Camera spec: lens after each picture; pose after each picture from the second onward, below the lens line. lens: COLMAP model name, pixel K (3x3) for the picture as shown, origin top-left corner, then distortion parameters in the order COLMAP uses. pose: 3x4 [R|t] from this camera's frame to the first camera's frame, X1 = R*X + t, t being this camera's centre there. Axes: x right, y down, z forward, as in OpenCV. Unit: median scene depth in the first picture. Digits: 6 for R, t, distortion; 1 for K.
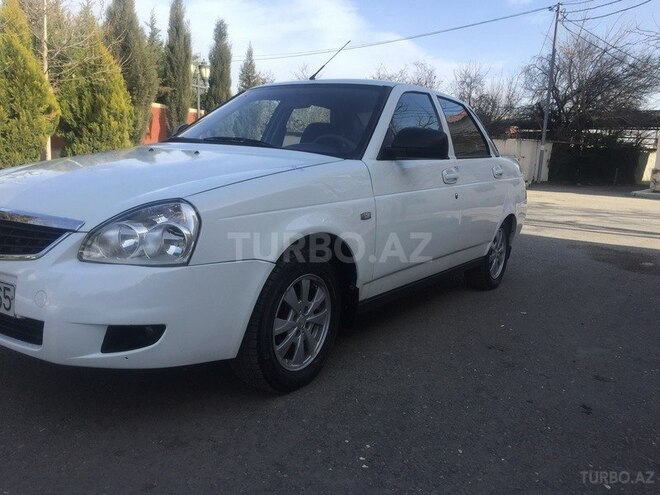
lens RADIAL K [[567.5, 0, 325.6], [0, 567.5, 249.8], [0, 0, 1]] dist [0.083634, -0.113011]
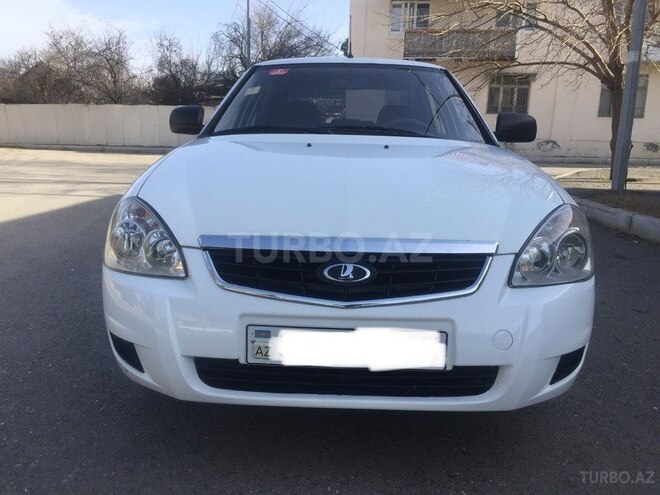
lens RADIAL K [[567.5, 0, 325.2], [0, 567.5, 250.9], [0, 0, 1]] dist [0.083634, -0.113011]
pose [[0.841930, -0.136902, 0.521931, -0.105632], [0.104290, 0.990326, 0.091531, -0.013659], [-0.529413, -0.022631, 0.848062, 0.041202]]
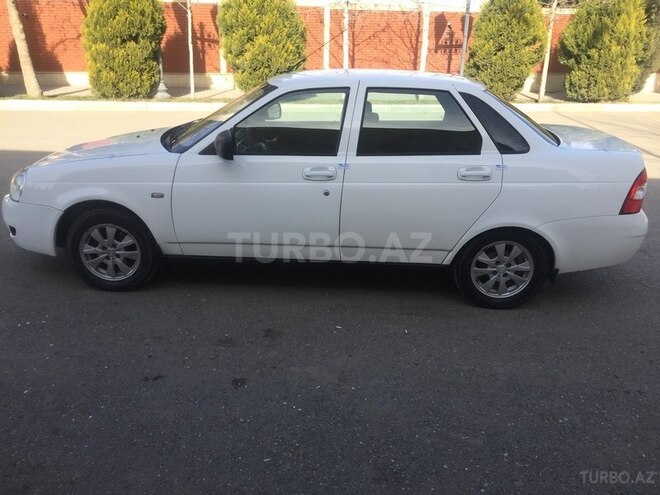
lens RADIAL K [[567.5, 0, 305.6], [0, 567.5, 241.5], [0, 0, 1]] dist [0.083634, -0.113011]
pose [[0.496728, 0.251120, -0.830783, 0.234545], [-0.135445, 0.967927, 0.211591, -0.047846], [0.857272, 0.007422, 0.514810, 0.095014]]
